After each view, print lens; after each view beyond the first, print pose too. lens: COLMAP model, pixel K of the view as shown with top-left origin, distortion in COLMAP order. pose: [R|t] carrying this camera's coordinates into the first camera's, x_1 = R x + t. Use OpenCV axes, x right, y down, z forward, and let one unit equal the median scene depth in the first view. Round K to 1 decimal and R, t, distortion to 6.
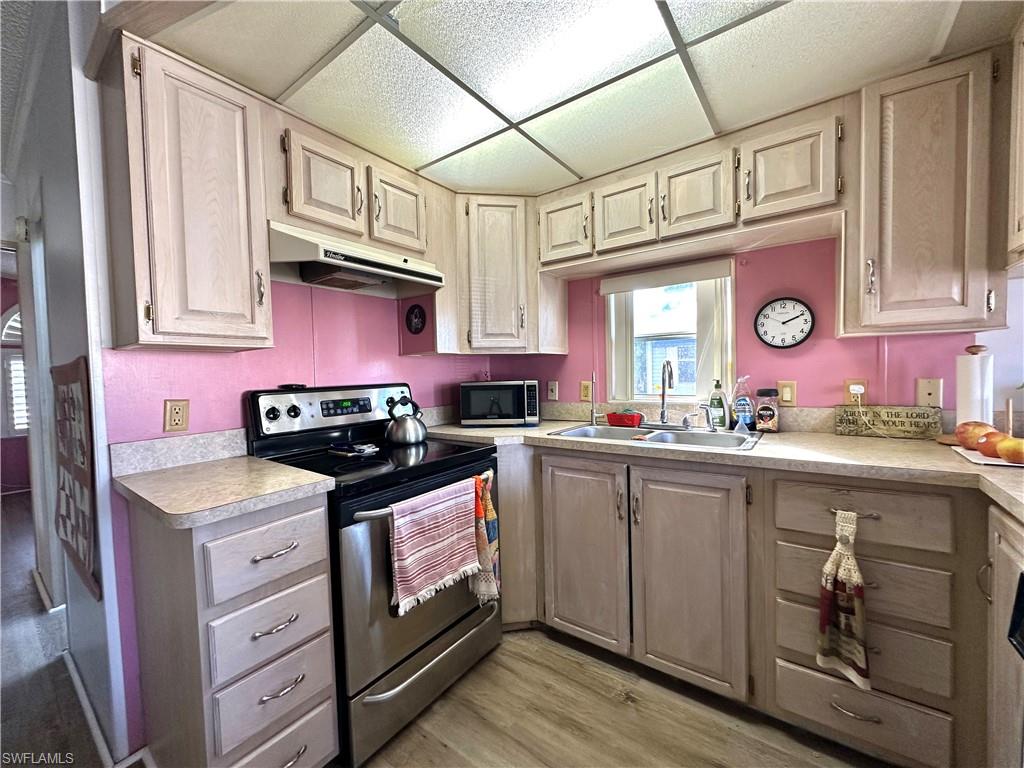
lens RADIAL K [[409.6, 0, 512.5], [0, 409.6, 384.5], [0, 0, 1]] dist [-0.003166, -0.000258]
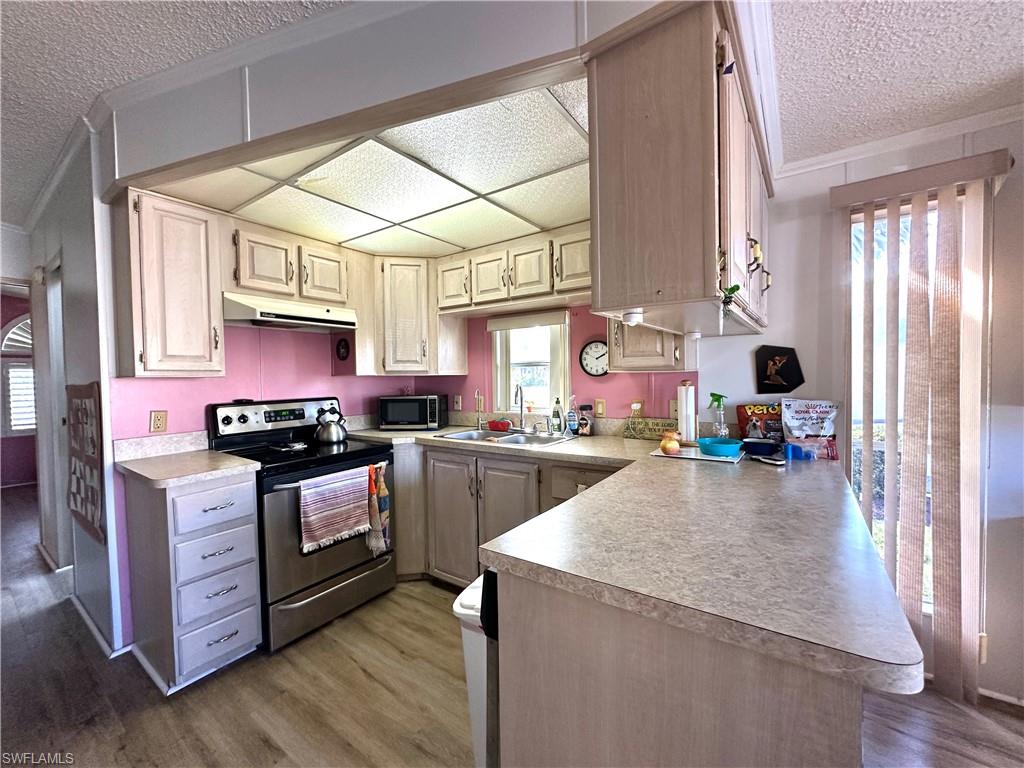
lens RADIAL K [[409.6, 0, 512.0], [0, 409.6, 385.0], [0, 0, 1]] dist [-0.003166, -0.000258]
pose [[0.999671, 0.009513, 0.023831, 0.369836], [-0.009308, 0.999919, -0.008713, -0.048103], [-0.023912, 0.008488, 0.999678, -0.448364]]
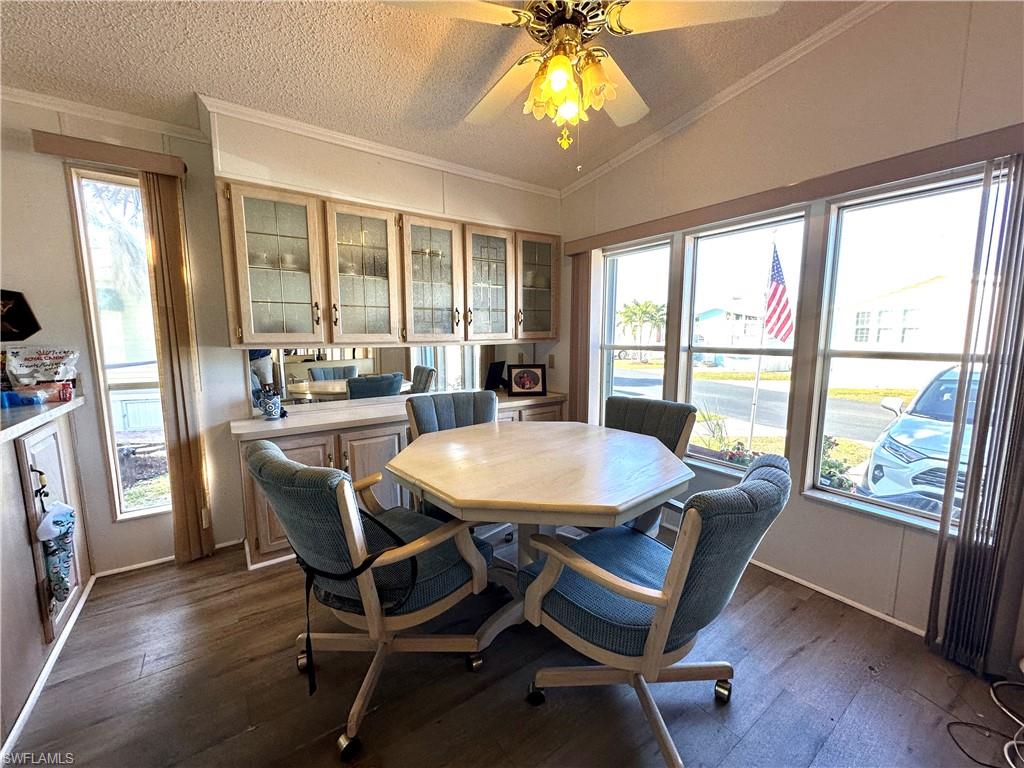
lens RADIAL K [[409.6, 0, 511.4], [0, 409.6, 382.8], [0, 0, 1]] dist [-0.003166, -0.000258]
pose [[0.303392, -0.092448, 0.948371, 0.531188], [0.031173, 0.995713, 0.087090, 0.014268], [-0.952356, 0.003141, 0.304973, -0.884558]]
